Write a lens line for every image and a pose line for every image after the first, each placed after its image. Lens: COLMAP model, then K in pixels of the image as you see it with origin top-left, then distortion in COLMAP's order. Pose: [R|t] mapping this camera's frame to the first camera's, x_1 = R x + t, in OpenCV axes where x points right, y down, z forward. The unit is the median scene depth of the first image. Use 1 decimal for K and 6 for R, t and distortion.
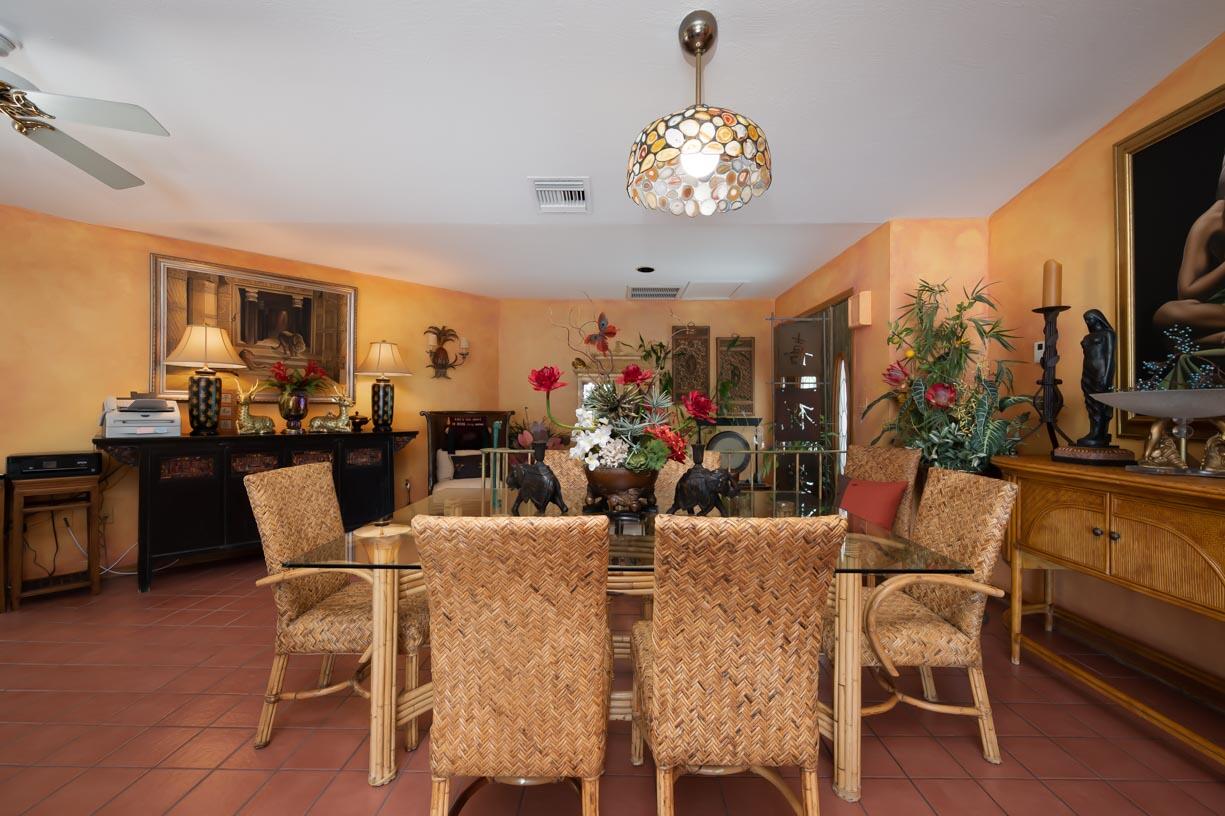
lens RADIAL K [[492.0, 0, 611.2], [0, 492.0, 407.7], [0, 0, 1]] dist [0.001790, 0.000132]
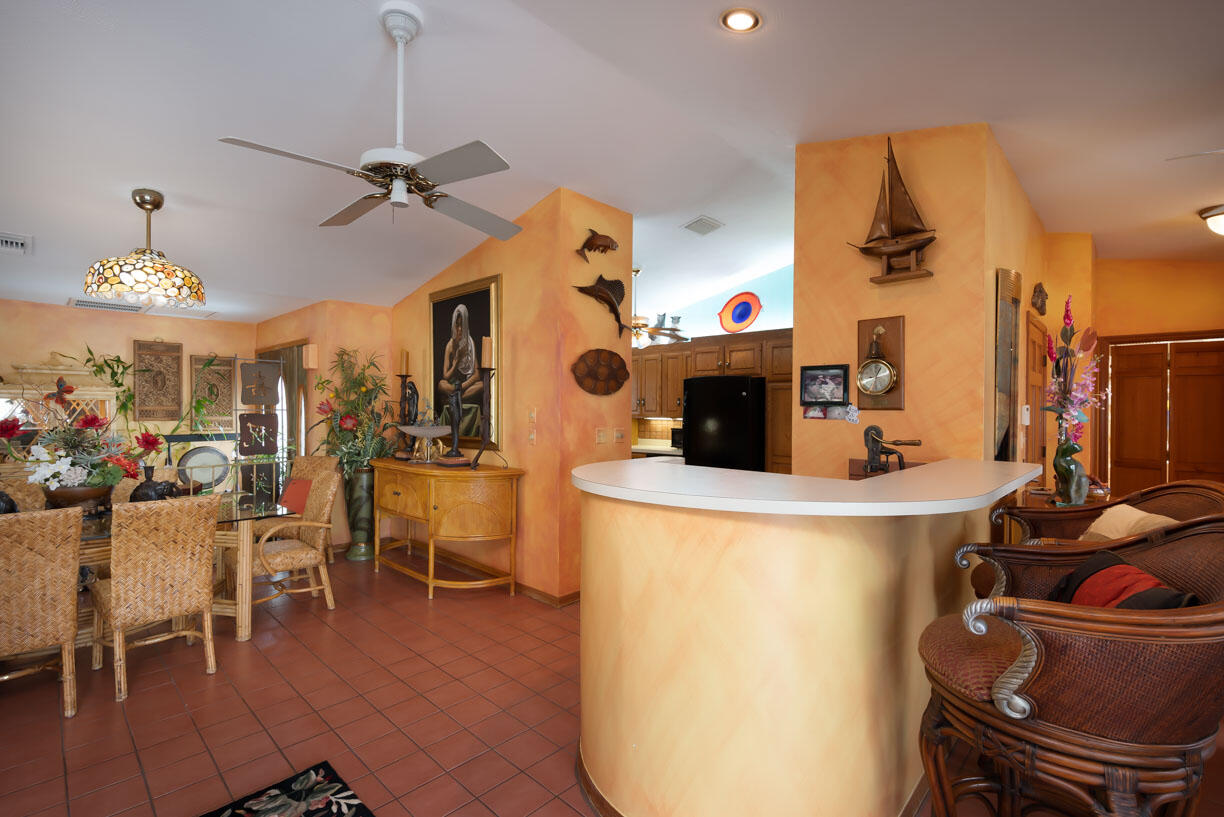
lens RADIAL K [[552.3, 0, 613.1], [0, 552.3, 410.2], [0, 0, 1]] dist [-0.002571, 0.000475]
pose [[0.674175, -0.002637, 0.738567, -0.122336], [-0.004468, 0.999961, 0.007648, -0.124454], [-0.738558, -0.008456, 0.674137, -1.279990]]
